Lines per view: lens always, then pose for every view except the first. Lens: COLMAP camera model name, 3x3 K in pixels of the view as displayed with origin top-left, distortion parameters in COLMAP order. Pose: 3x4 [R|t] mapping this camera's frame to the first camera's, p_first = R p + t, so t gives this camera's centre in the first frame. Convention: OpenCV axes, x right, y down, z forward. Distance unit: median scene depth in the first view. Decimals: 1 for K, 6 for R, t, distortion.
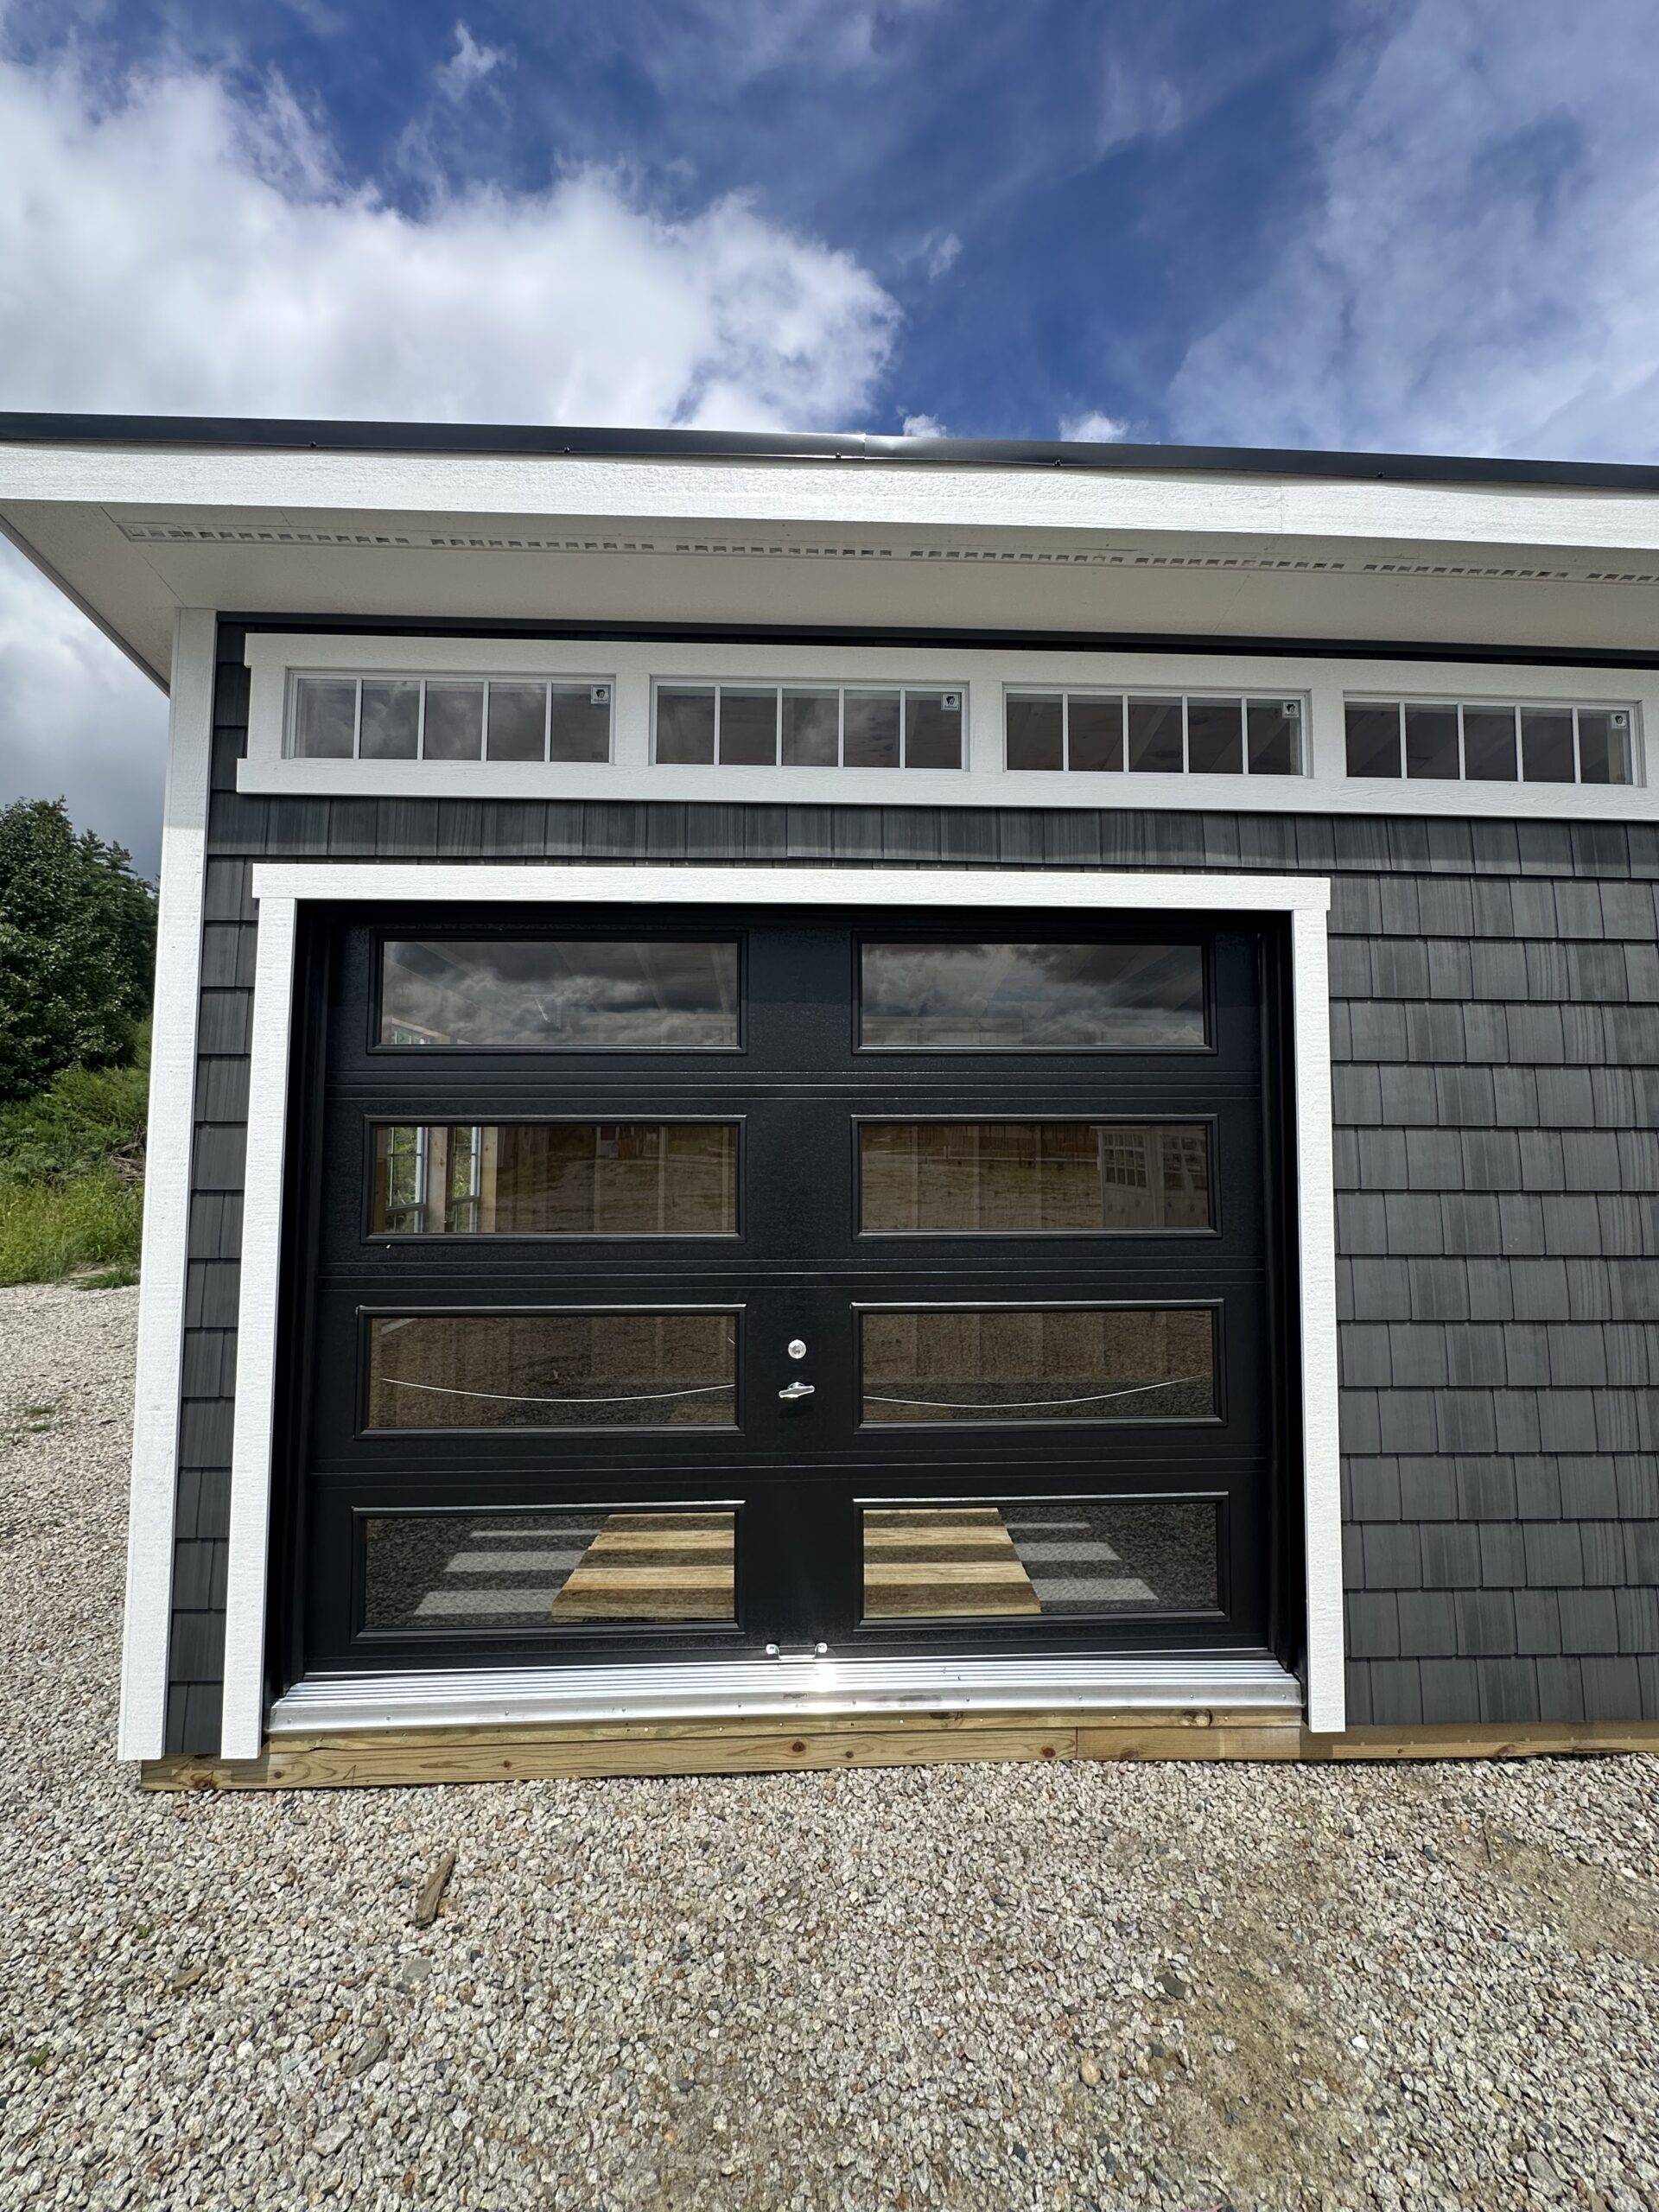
lens RADIAL K [[894.8, 0, 808.3], [0, 894.8, 1104.9], [0, 0, 1]] dist [-0.003405, 0.000757]
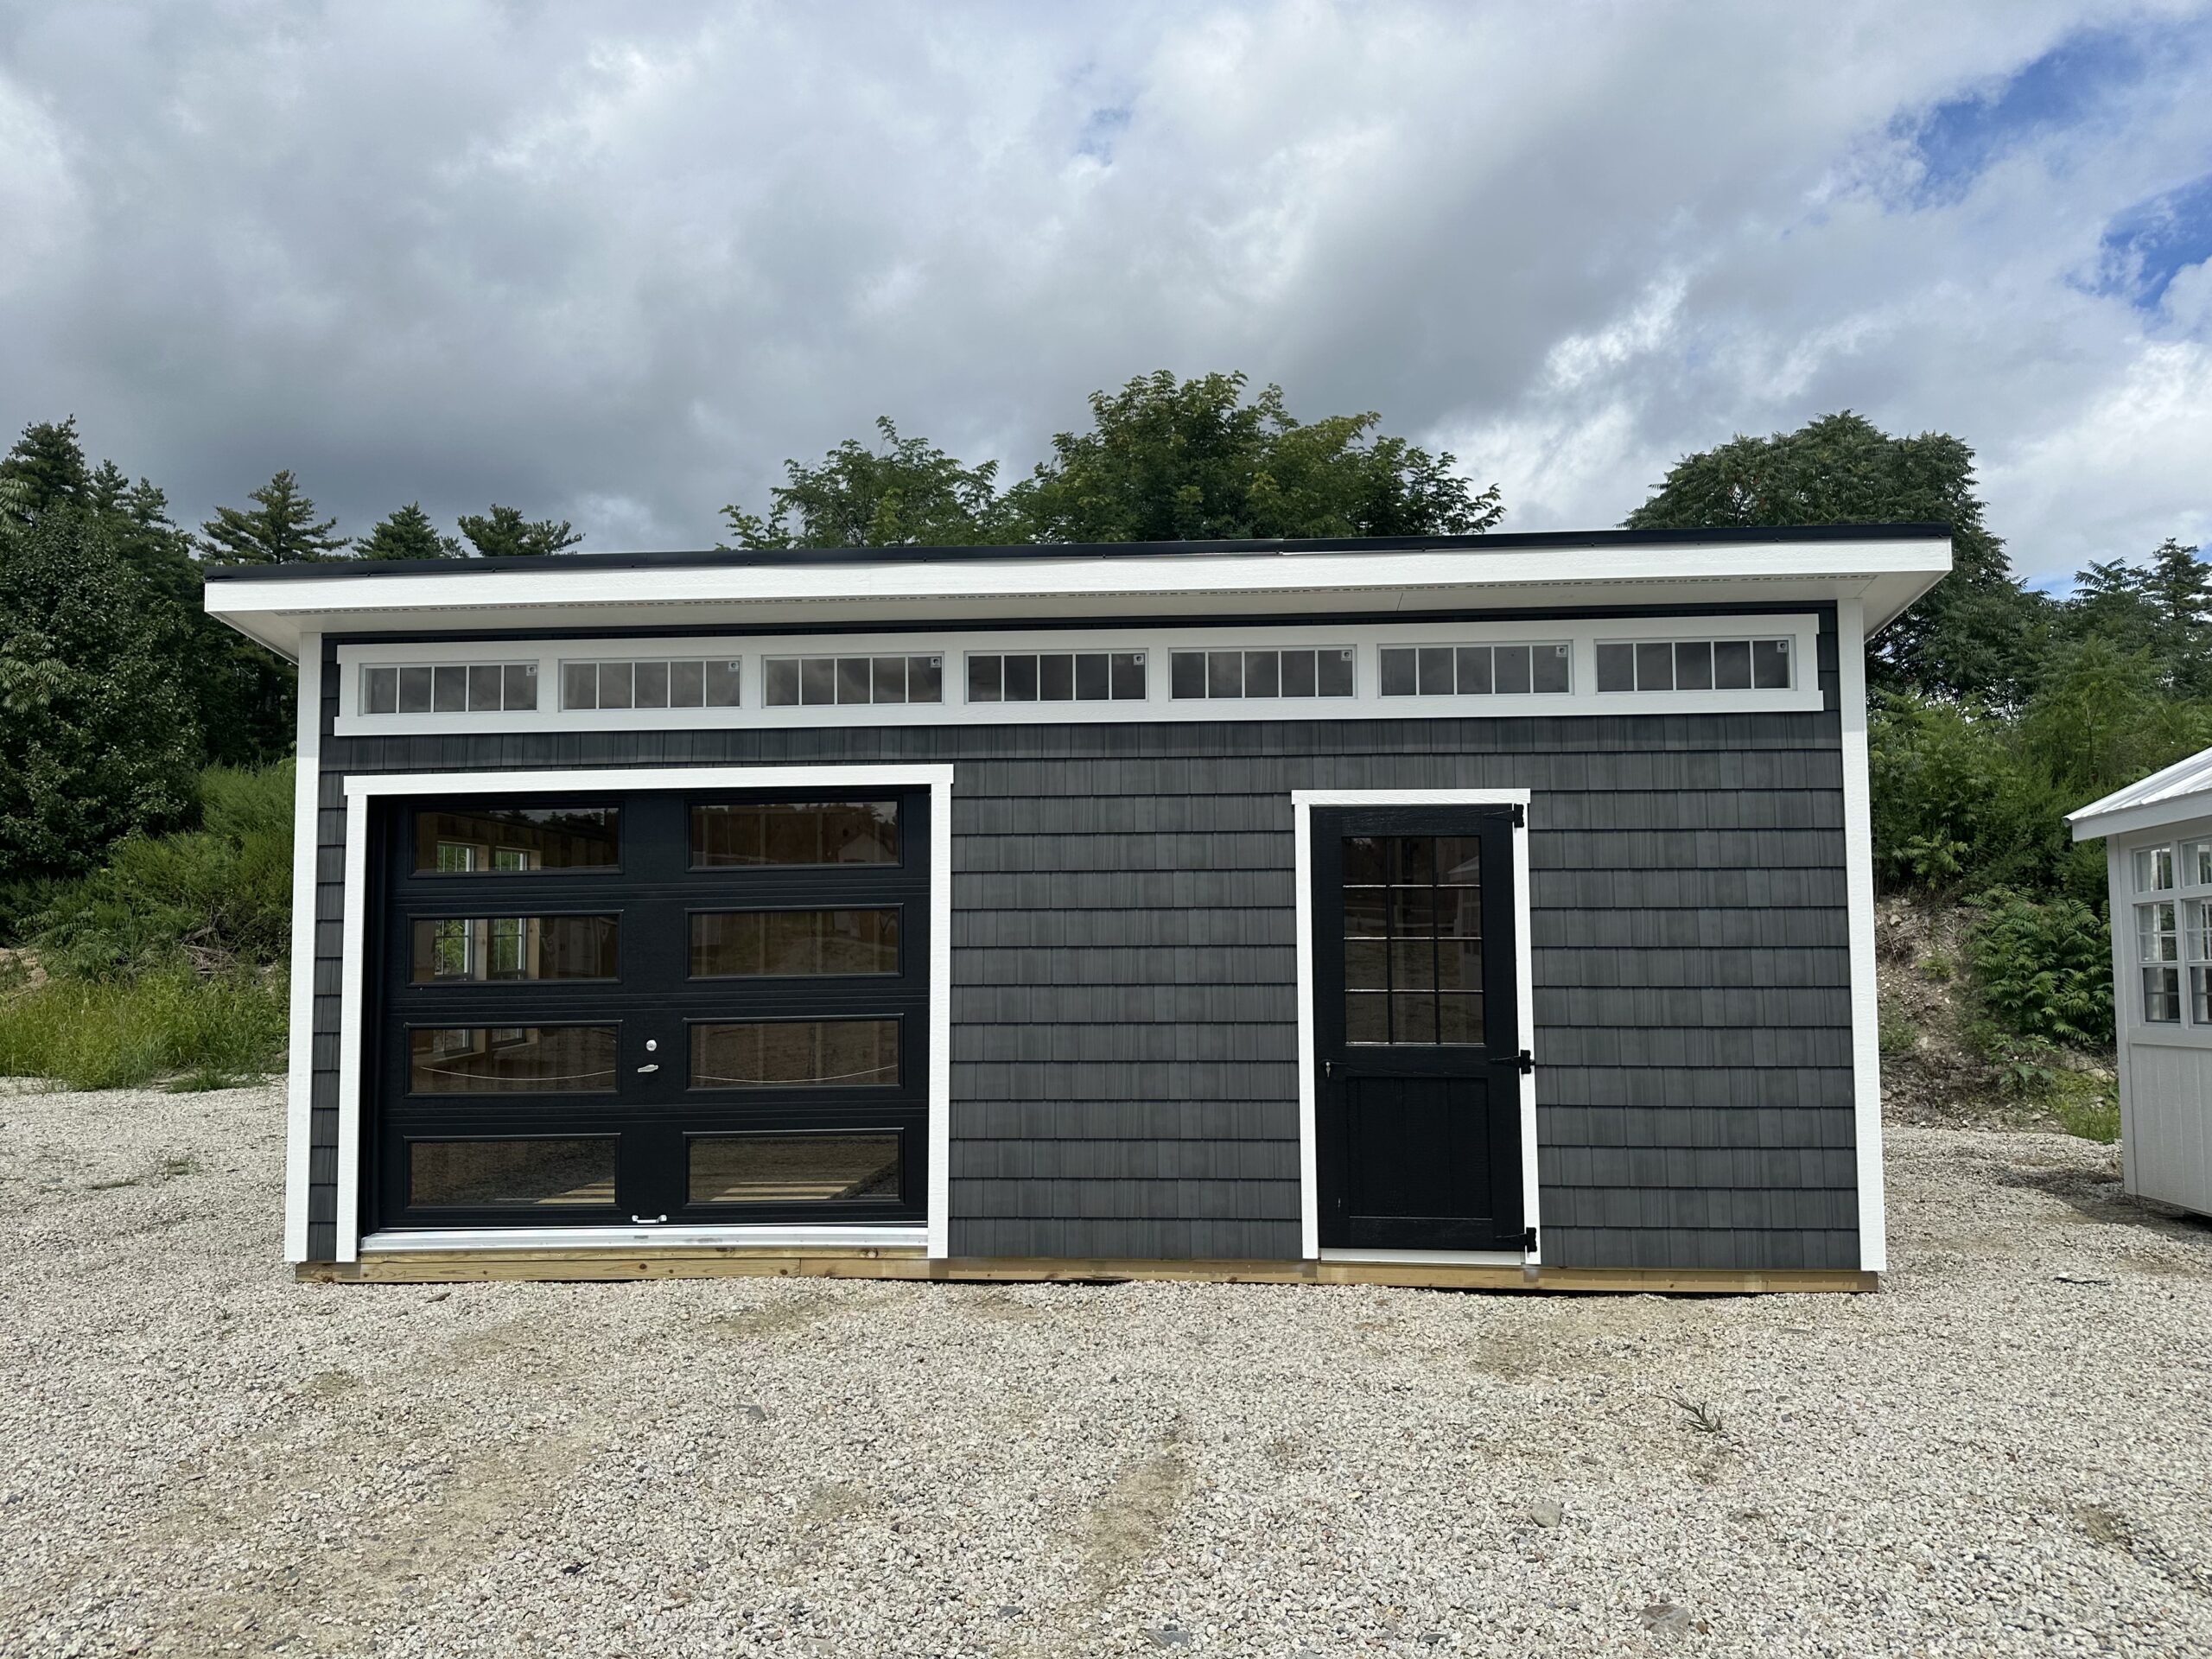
lens RADIAL K [[1560.5, 0, 1129.6], [0, 1560.5, 830.5], [0, 0, 1]] dist [0.018620, -0.034242]
pose [[0.995594, -0.021902, -0.091179, 1.198289], [0.021380, 0.999749, -0.006697, -0.102591], [0.091302, 0.004718, 0.995812, -1.928406]]
